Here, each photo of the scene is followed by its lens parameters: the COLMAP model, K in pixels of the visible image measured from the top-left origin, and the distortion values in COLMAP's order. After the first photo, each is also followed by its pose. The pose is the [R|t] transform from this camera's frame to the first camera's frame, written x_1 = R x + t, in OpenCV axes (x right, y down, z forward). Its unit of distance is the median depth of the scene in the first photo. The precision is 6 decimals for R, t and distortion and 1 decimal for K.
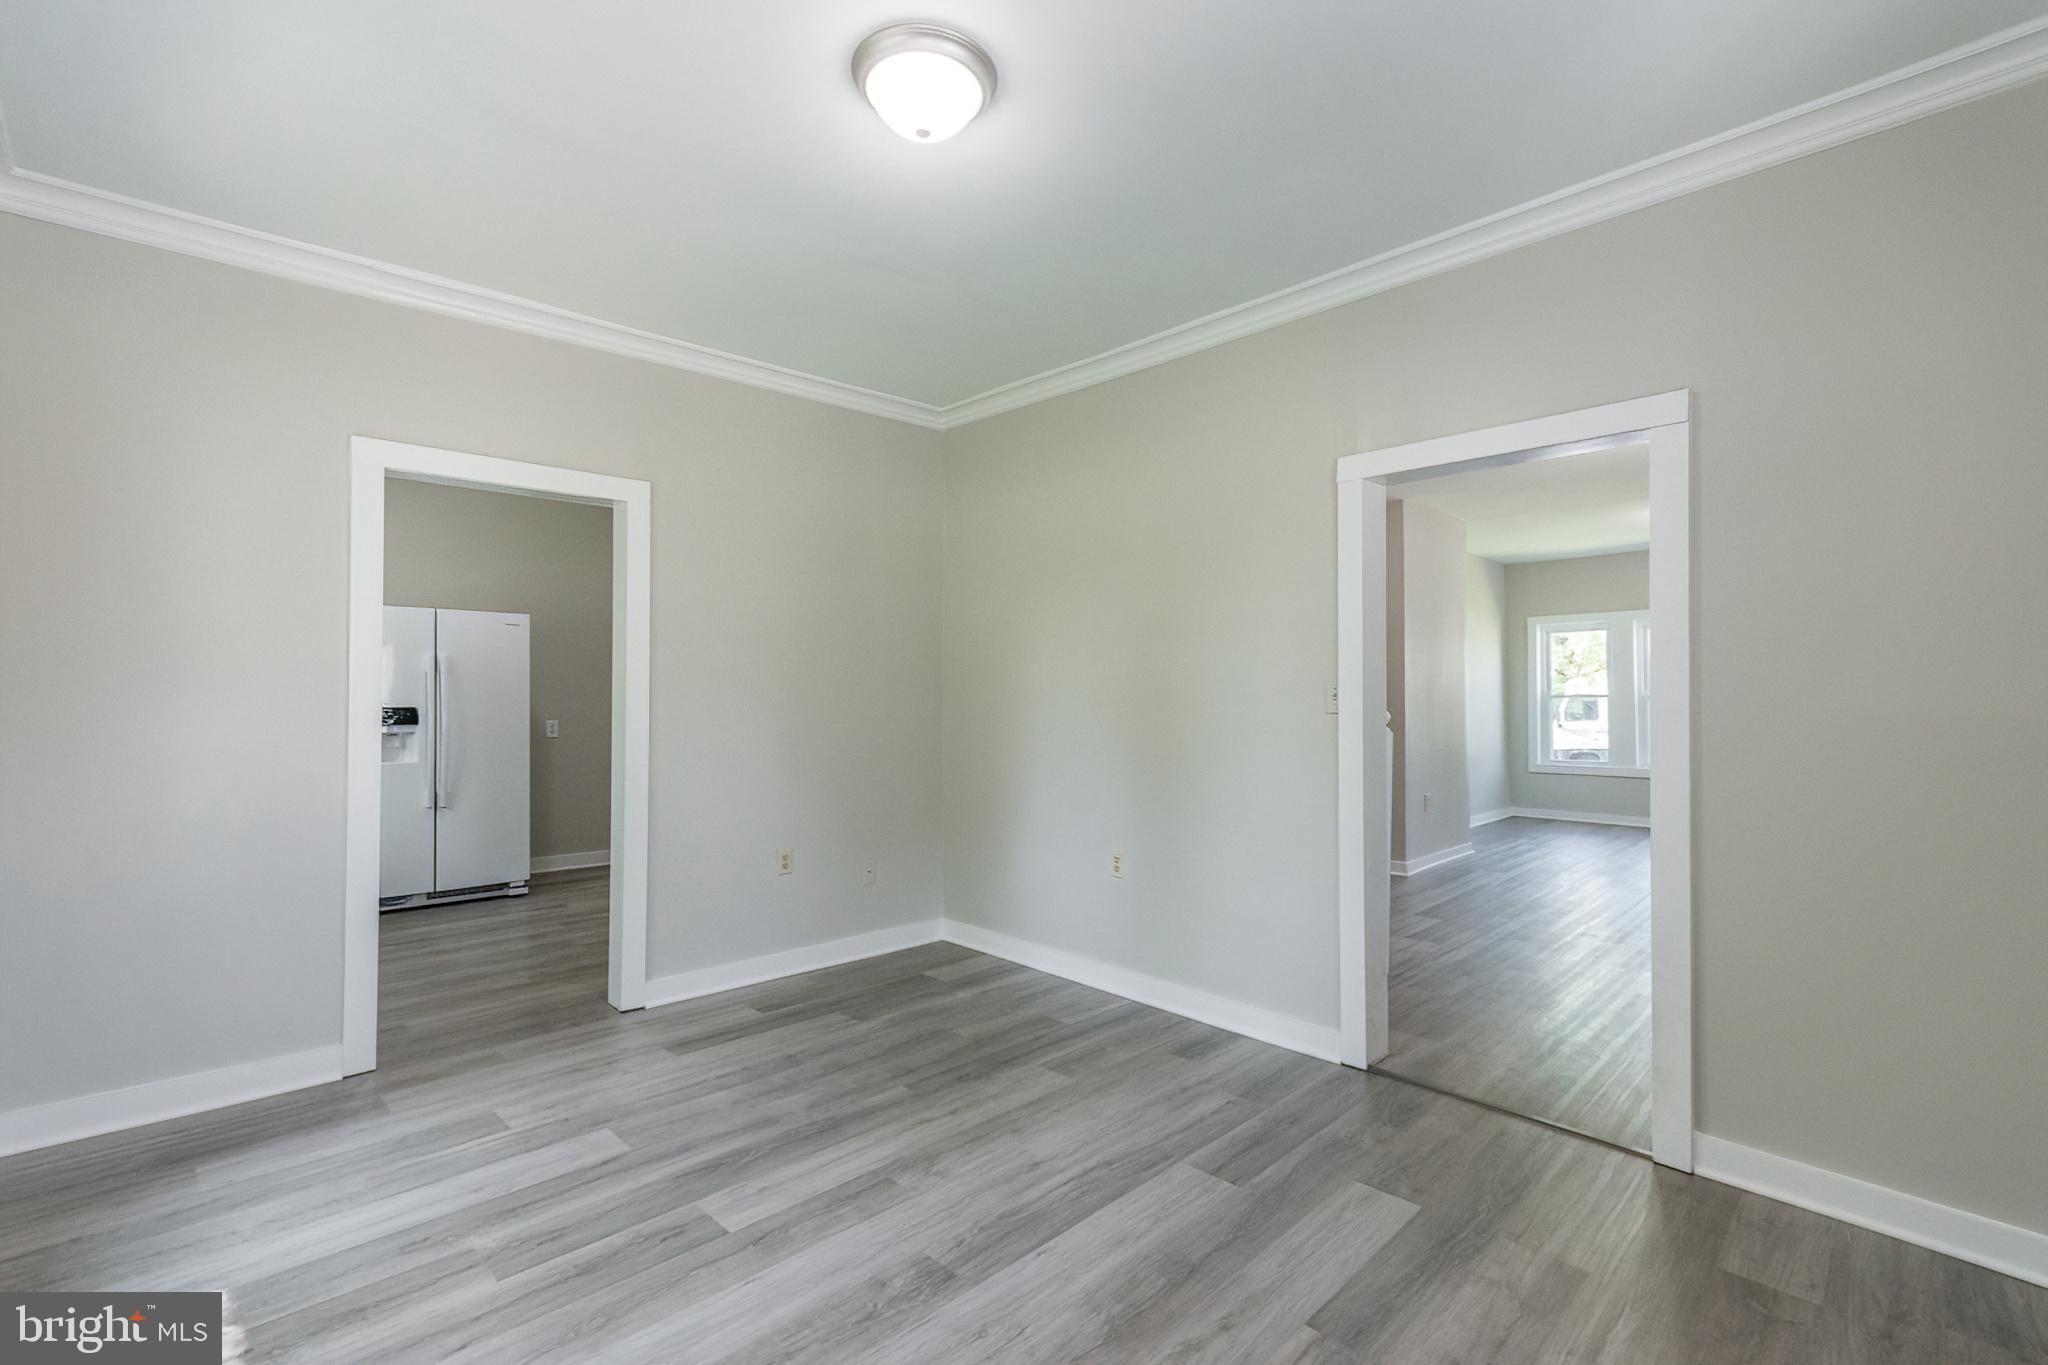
lens RADIAL K [[907.3, 0, 1010.8], [0, 907.3, 695.1], [0, 0, 1]] dist [0.007398, -0.001641]
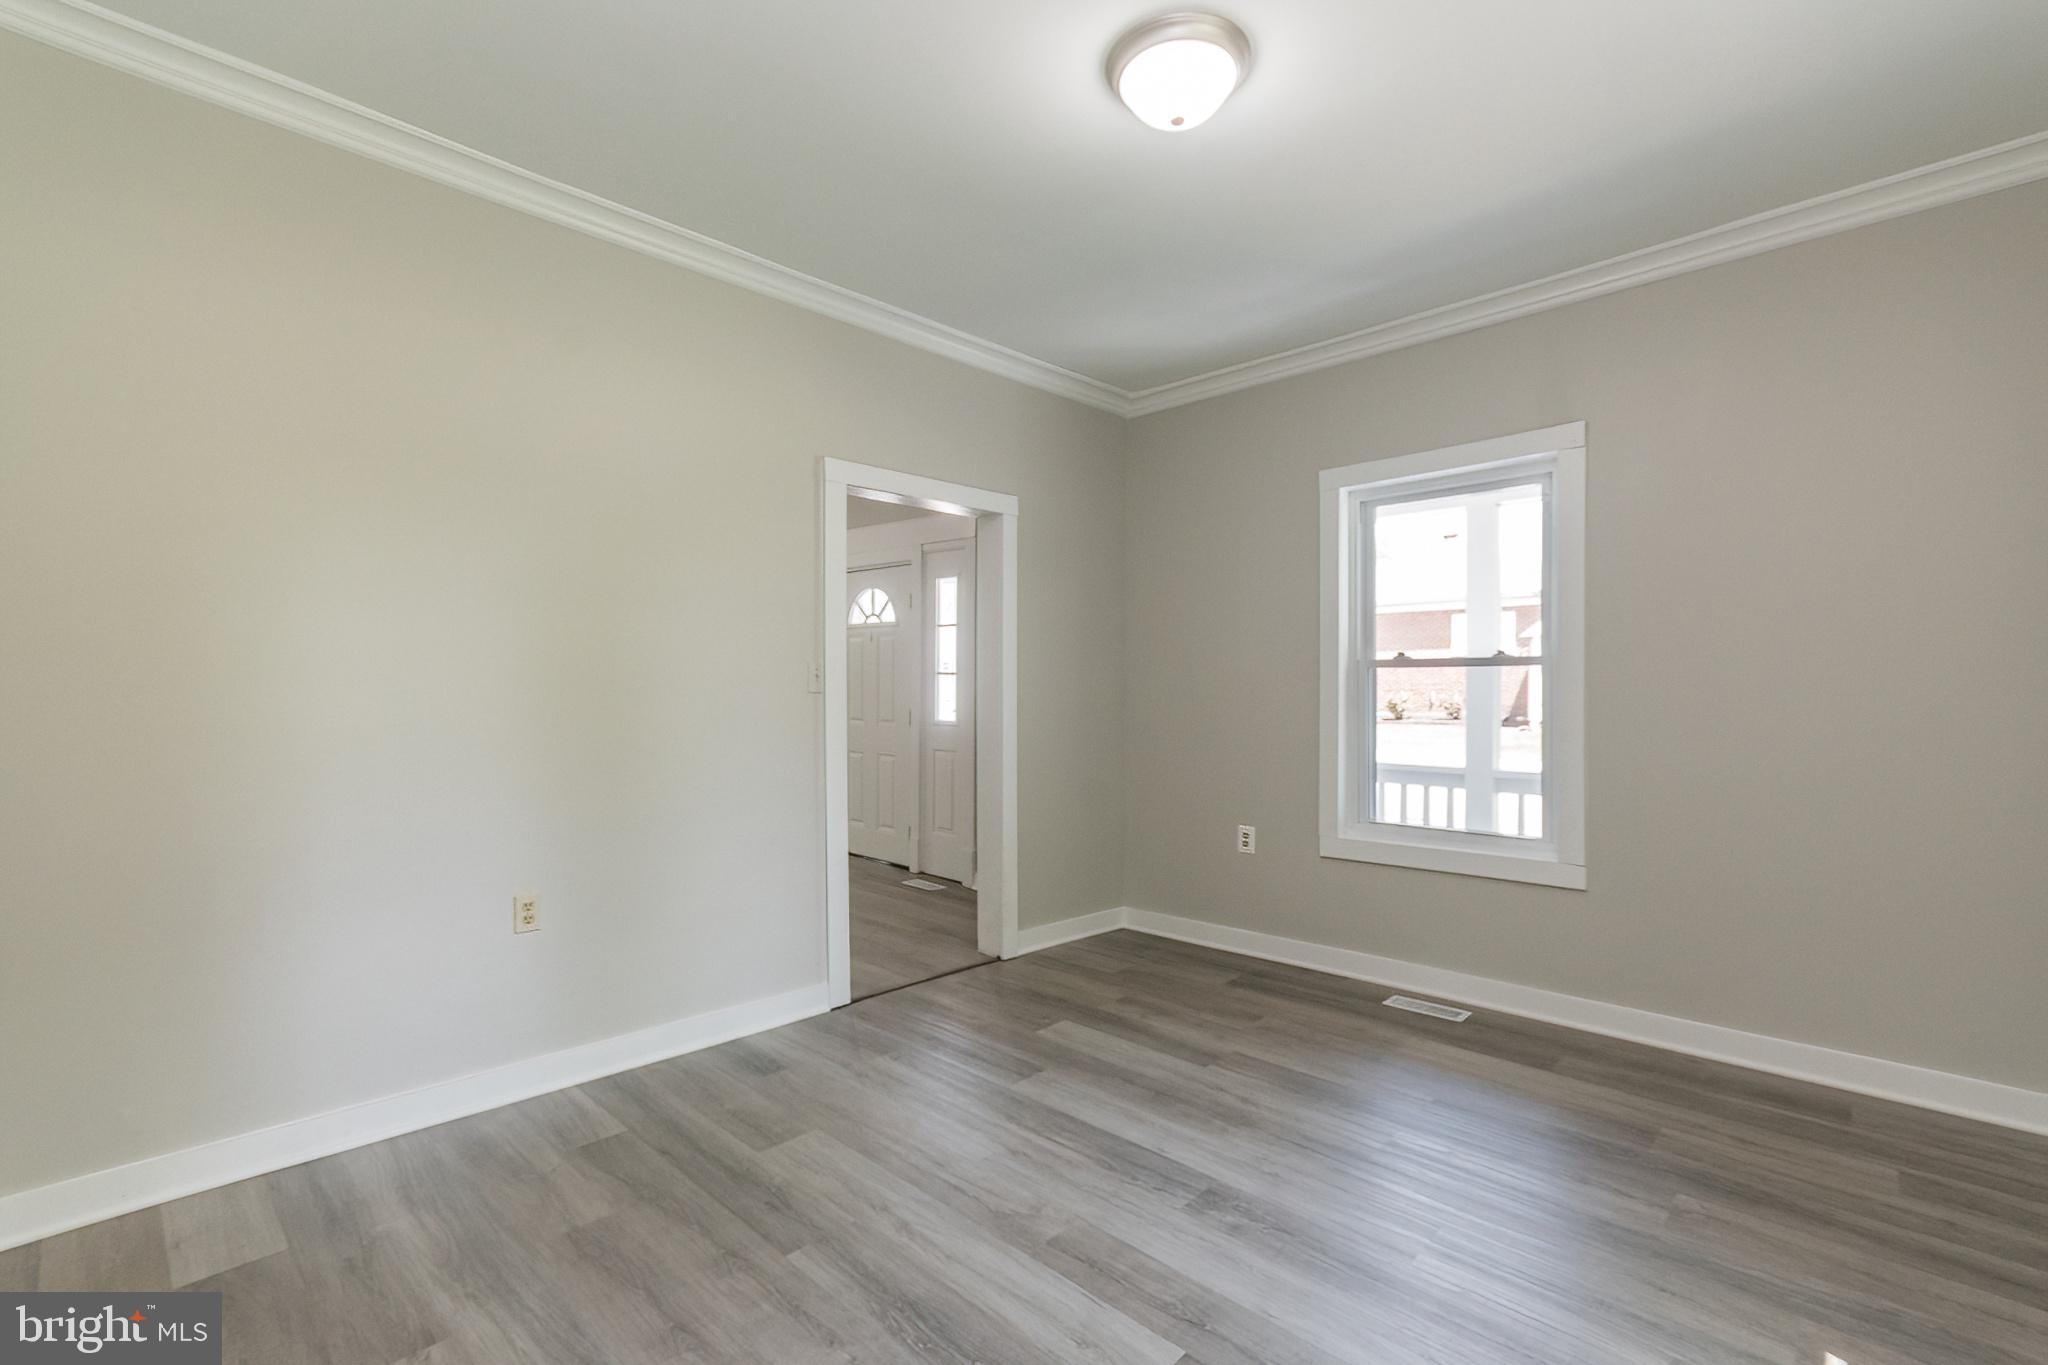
lens RADIAL K [[907.3, 0, 1035.8], [0, 907.3, 687.0], [0, 0, 1]] dist [0.007398, -0.001641]
pose [[-0.029383, -0.006401, 0.999548, -0.774331], [-0.011519, 0.999915, 0.006065, 0.003258], [-0.999502, -0.011336, -0.029454, 0.818411]]
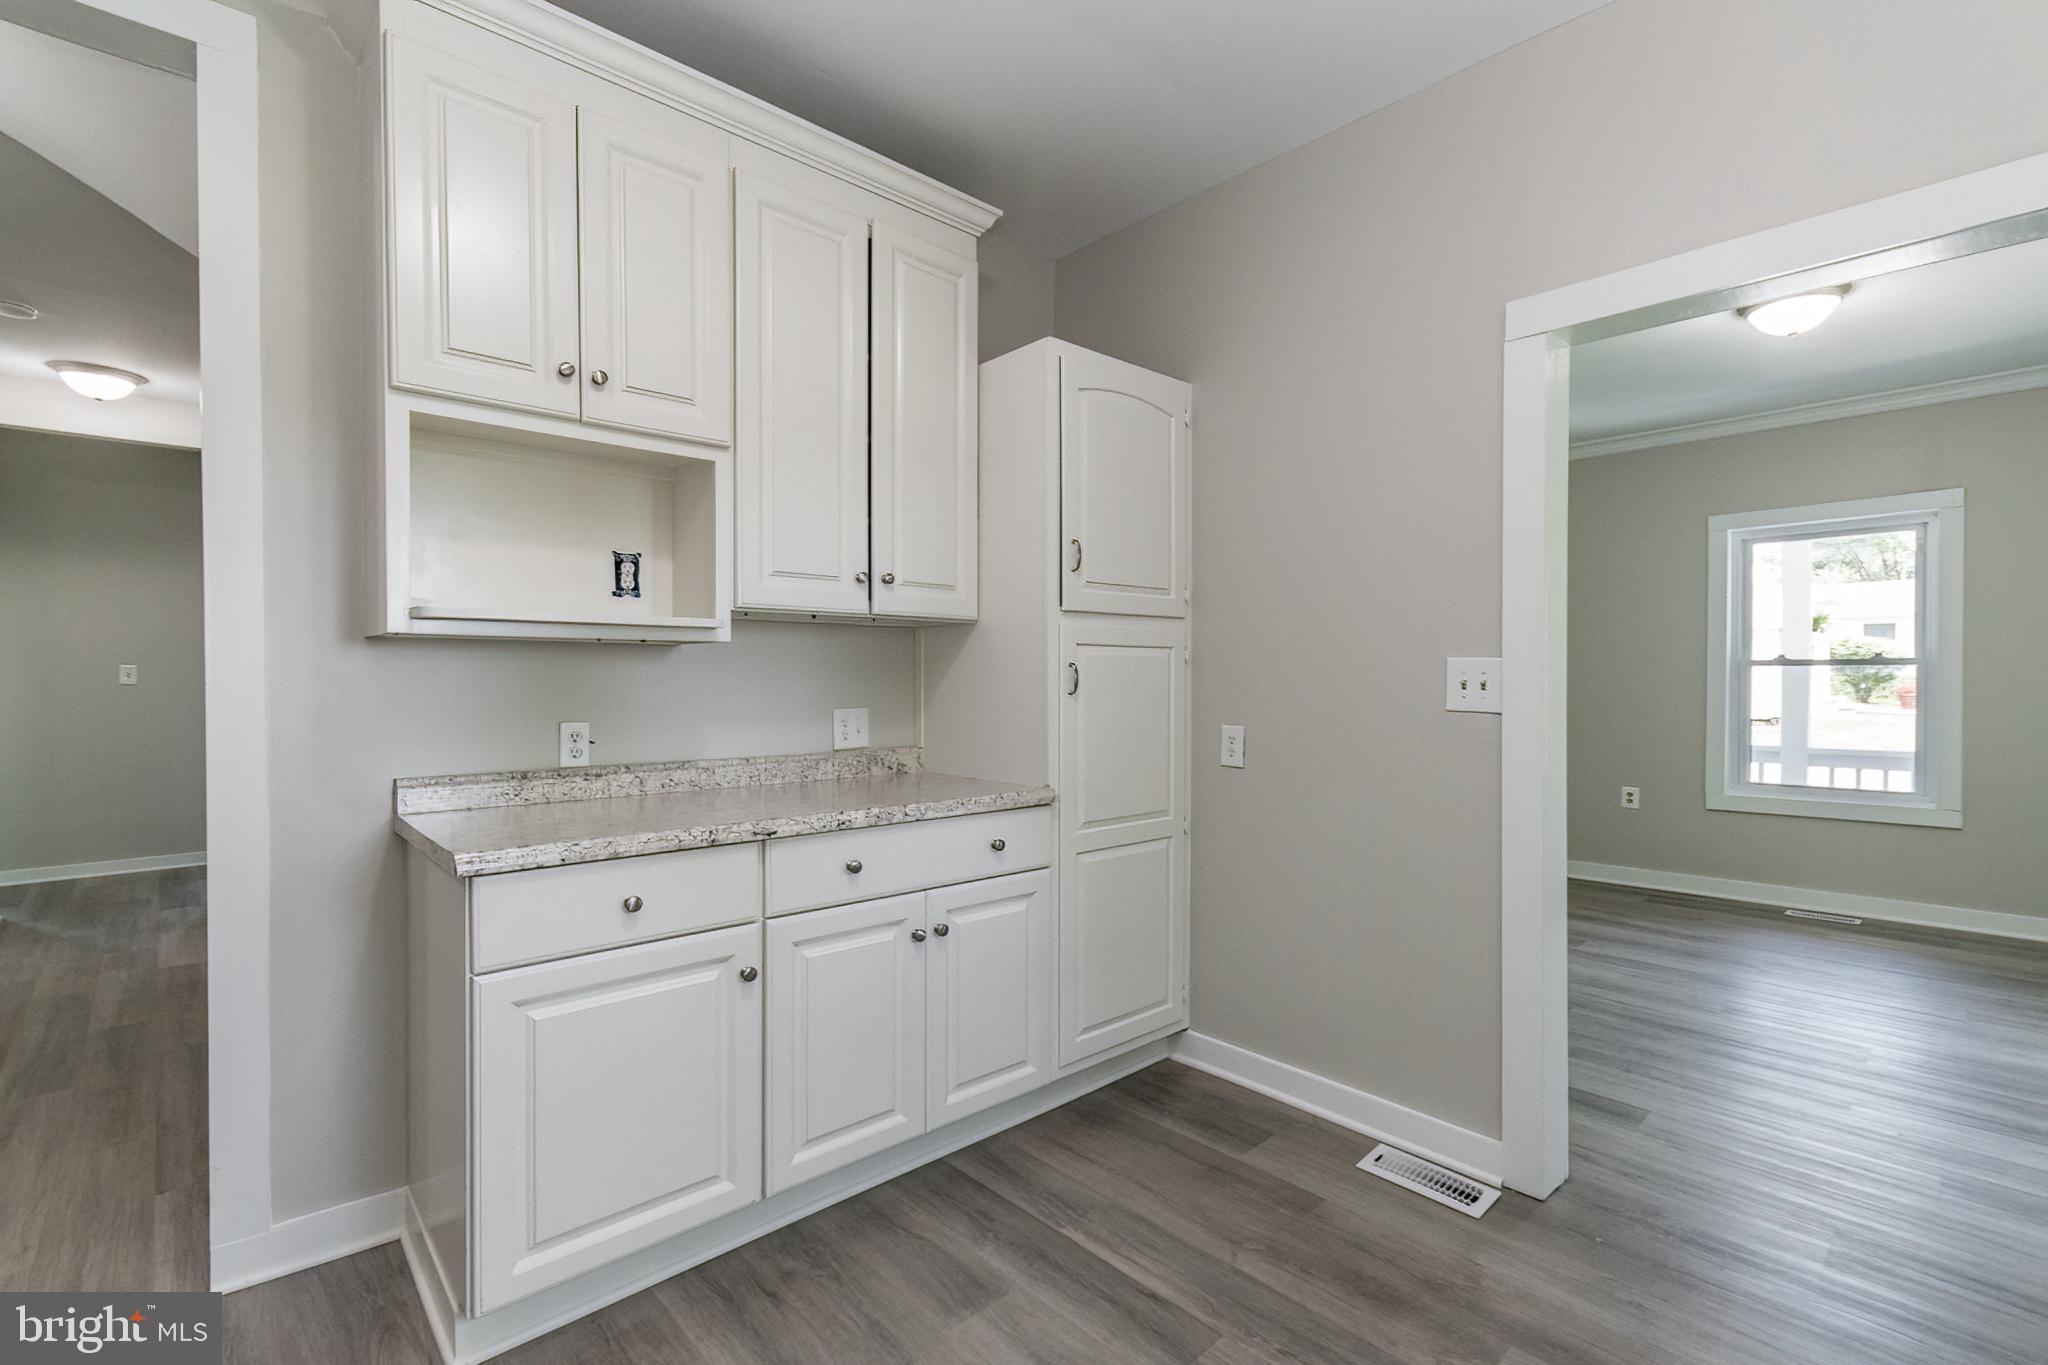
lens RADIAL K [[907.3, 0, 1010.9], [0, 907.3, 687.4], [0, 0, 1]] dist [0.007398, -0.001641]
pose [[0.042162, -0.013333, 0.999022, -1.271500], [-0.012476, 0.999826, 0.013871, 0.011374], [-0.999033, -0.013049, 0.041988, 1.629616]]
